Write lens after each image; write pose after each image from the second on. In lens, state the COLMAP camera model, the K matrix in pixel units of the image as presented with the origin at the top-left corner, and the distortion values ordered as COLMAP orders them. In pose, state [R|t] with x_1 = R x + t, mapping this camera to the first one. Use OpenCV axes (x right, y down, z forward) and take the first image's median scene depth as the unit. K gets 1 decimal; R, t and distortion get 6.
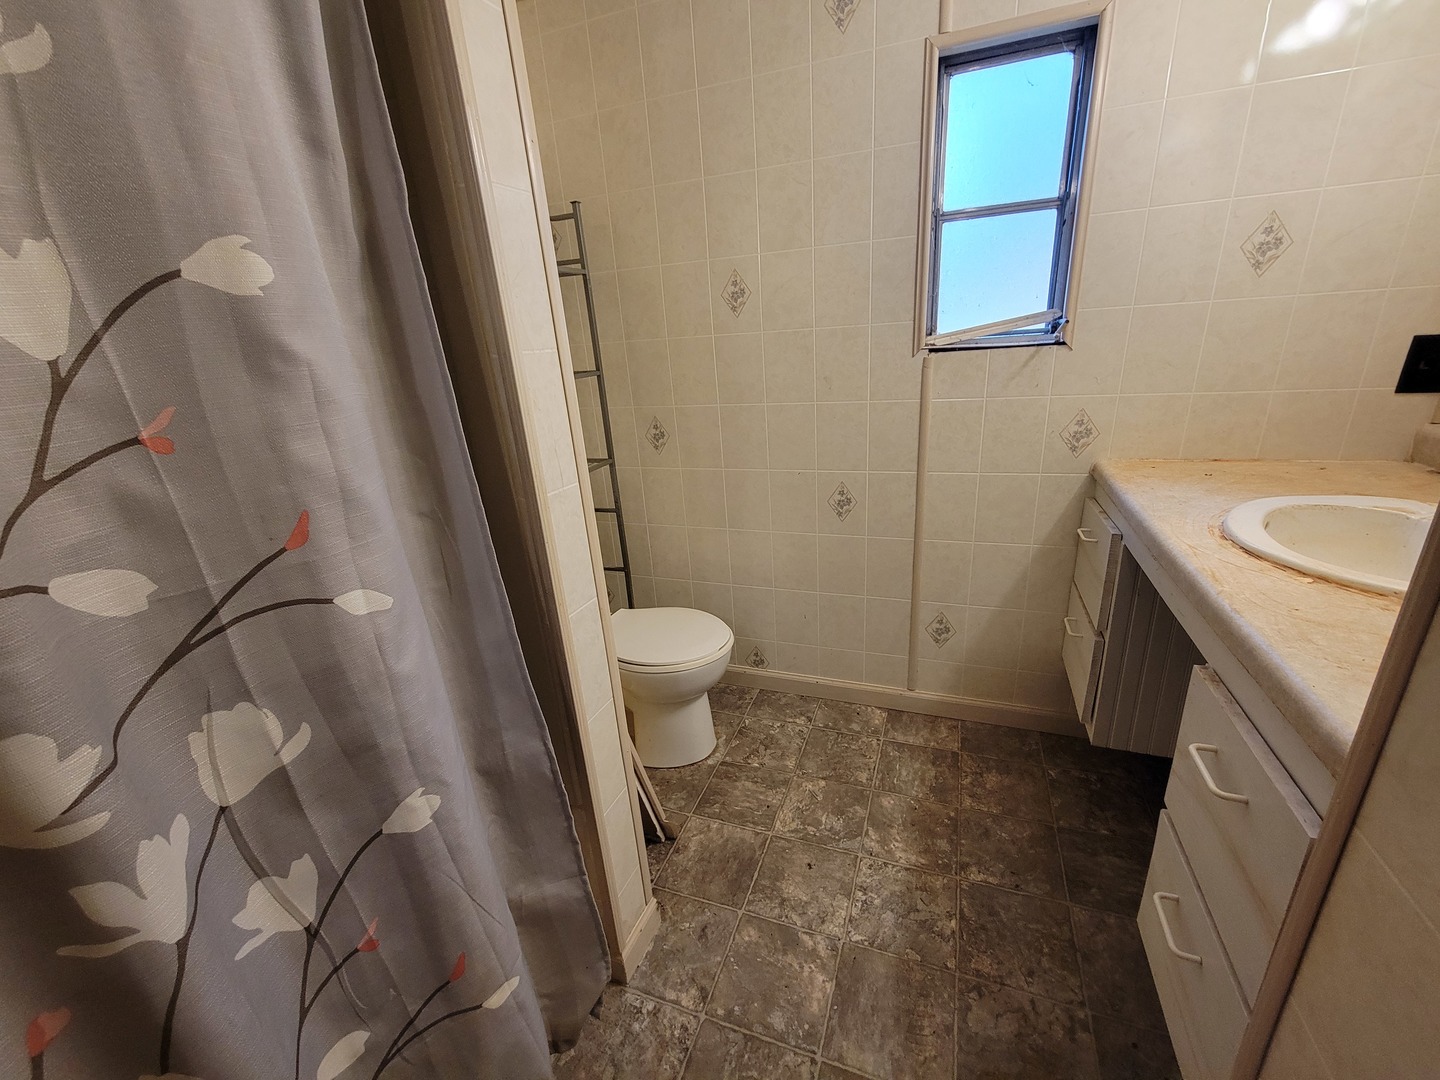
lens RADIAL K [[578.1, 0, 741.9], [0, 578.1, 538.5], [0, 0, 1]] dist [-0.001732, 0.000094]
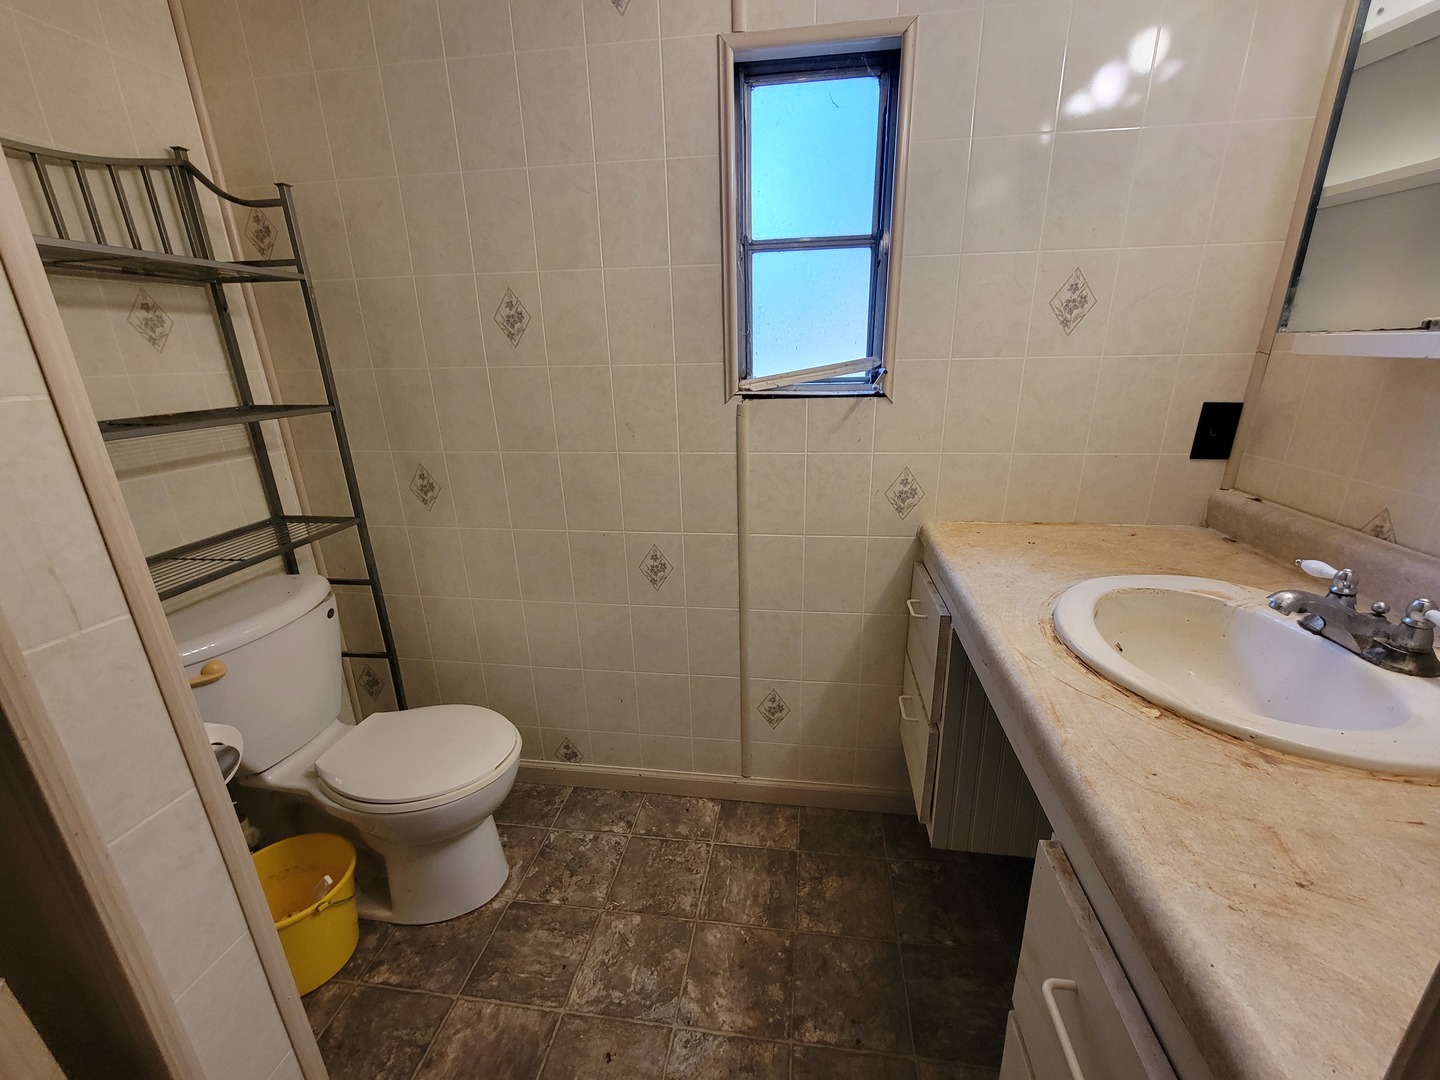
lens RADIAL K [[578.1, 0, 741.9], [0, 578.1, 538.5], [0, 0, 1]] dist [-0.001732, 0.000094]
pose [[0.973870, -0.023074, 0.225931, 0.126979], [0.032401, 0.998765, -0.037662, -0.084181], [-0.224783, 0.043998, 0.973415, 0.175126]]
